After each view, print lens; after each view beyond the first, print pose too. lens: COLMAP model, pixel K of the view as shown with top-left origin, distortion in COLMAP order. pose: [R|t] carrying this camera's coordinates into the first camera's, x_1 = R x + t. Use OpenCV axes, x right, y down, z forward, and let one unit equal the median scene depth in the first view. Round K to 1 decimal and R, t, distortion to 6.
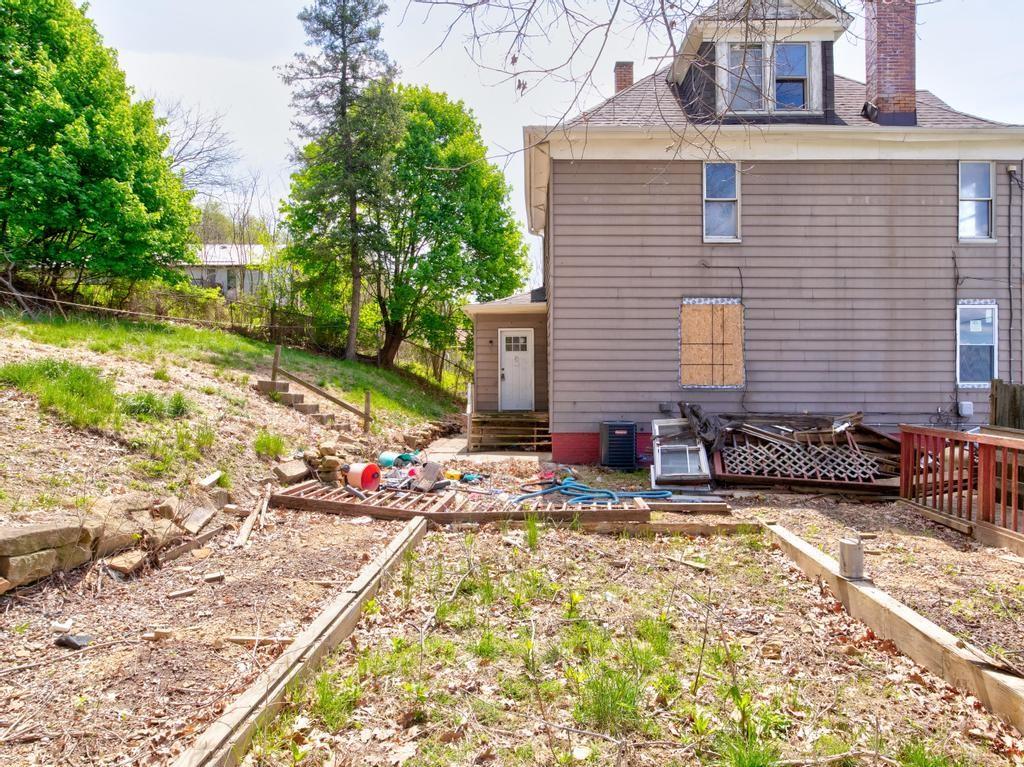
lens RADIAL K [[611.6, 0, 512.0], [0, 611.6, 383.5], [0, 0, 1]] dist [-0.015980, 0.007189]
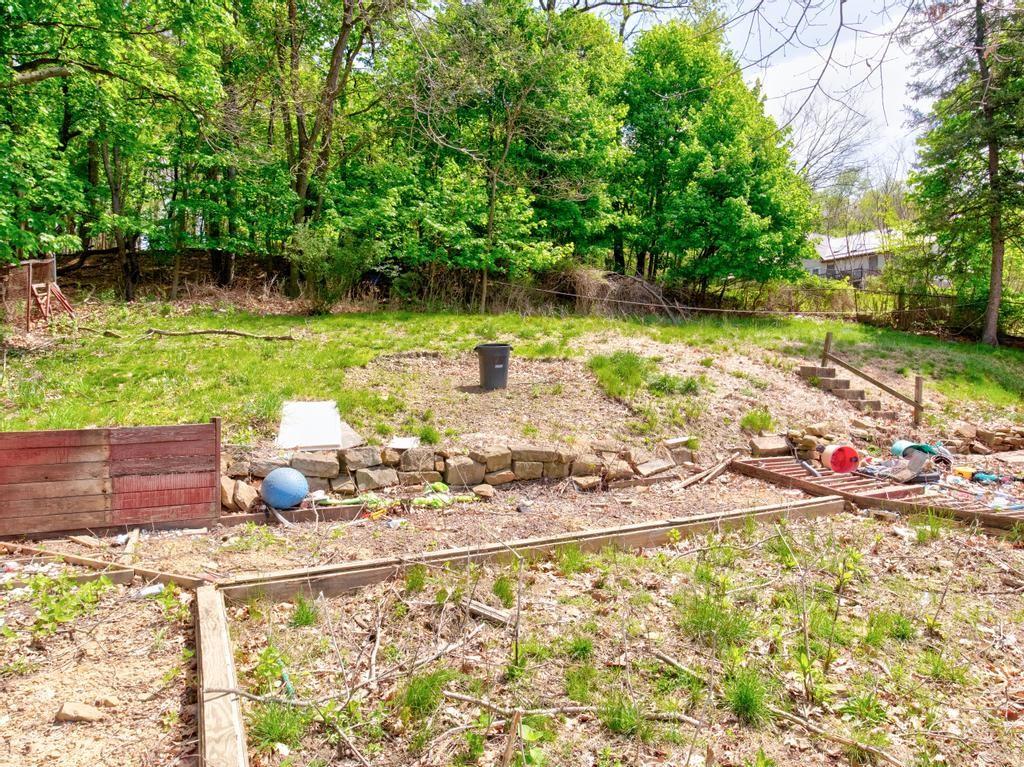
lens RADIAL K [[655.2, 0, 512.0], [0, 655.2, 383.5], [0, 0, 1]] dist [-0.032910, 0.008550]
pose [[0.492351, 0.002596, -0.870393, 0.262515], [0.000304, 0.999995, 0.003155, 0.018077], [0.870397, -0.001818, 0.492348, 0.018352]]
